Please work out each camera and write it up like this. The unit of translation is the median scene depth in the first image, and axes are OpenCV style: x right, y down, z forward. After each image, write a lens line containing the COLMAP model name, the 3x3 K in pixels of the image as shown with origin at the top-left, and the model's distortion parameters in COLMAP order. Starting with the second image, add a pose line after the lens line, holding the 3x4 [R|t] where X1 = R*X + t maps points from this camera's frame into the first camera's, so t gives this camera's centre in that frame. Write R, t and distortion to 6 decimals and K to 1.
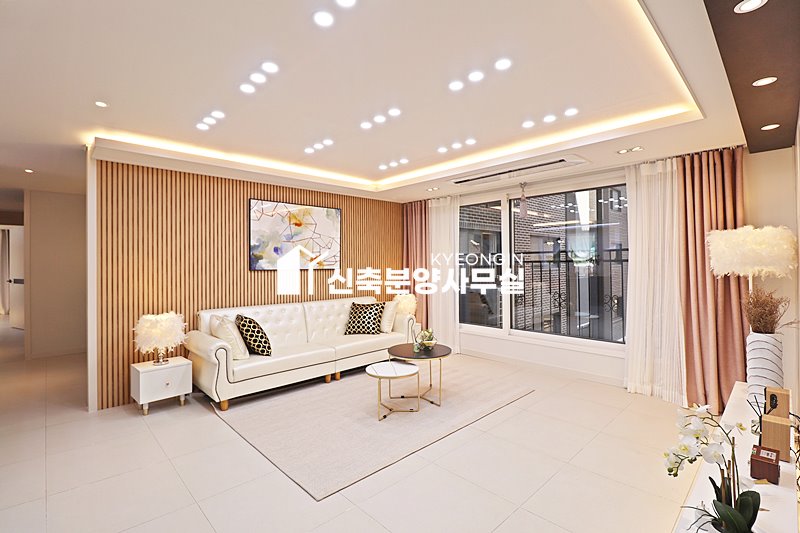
lens RADIAL K [[372.4, 0, 400.0], [0, 372.4, 266.5], [0, 0, 1]] dist [-0.036344, -0.000169]
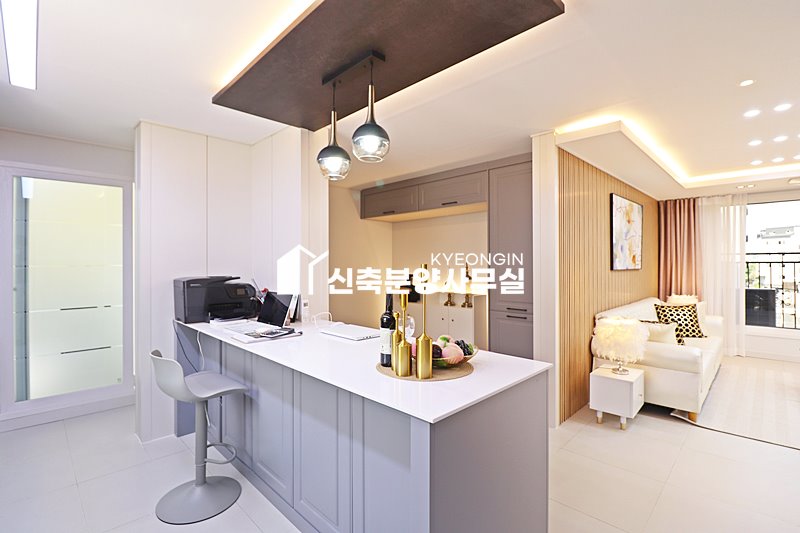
lens RADIAL K [[372.4, 0, 400.0], [0, 372.4, 266.5], [0, 0, 1]] dist [-0.036344, -0.000169]
pose [[0.999828, 0.003188, 0.018256, -0.848270], [-0.003187, 0.999995, -0.000114, 0.002752], [-0.018256, 0.000056, 0.999833, 0.076431]]
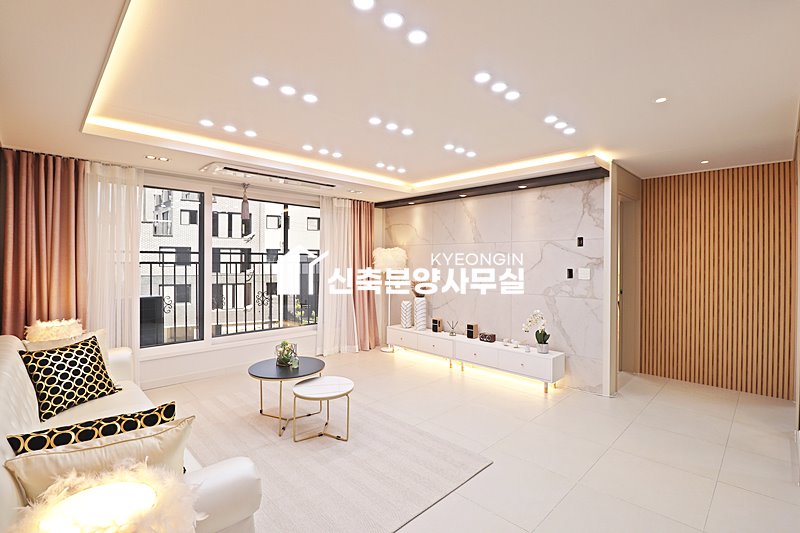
lens RADIAL K [[371.5, 0, 401.6], [0, 371.5, 242.8], [0, 0, 1]] dist [0.026654, 0.000006]
pose [[-0.017791, 0.048782, 0.998651, -0.652915], [-0.006865, 0.998780, -0.048911, -0.019802], [-0.999818, -0.007726, -0.017434, 0.571584]]
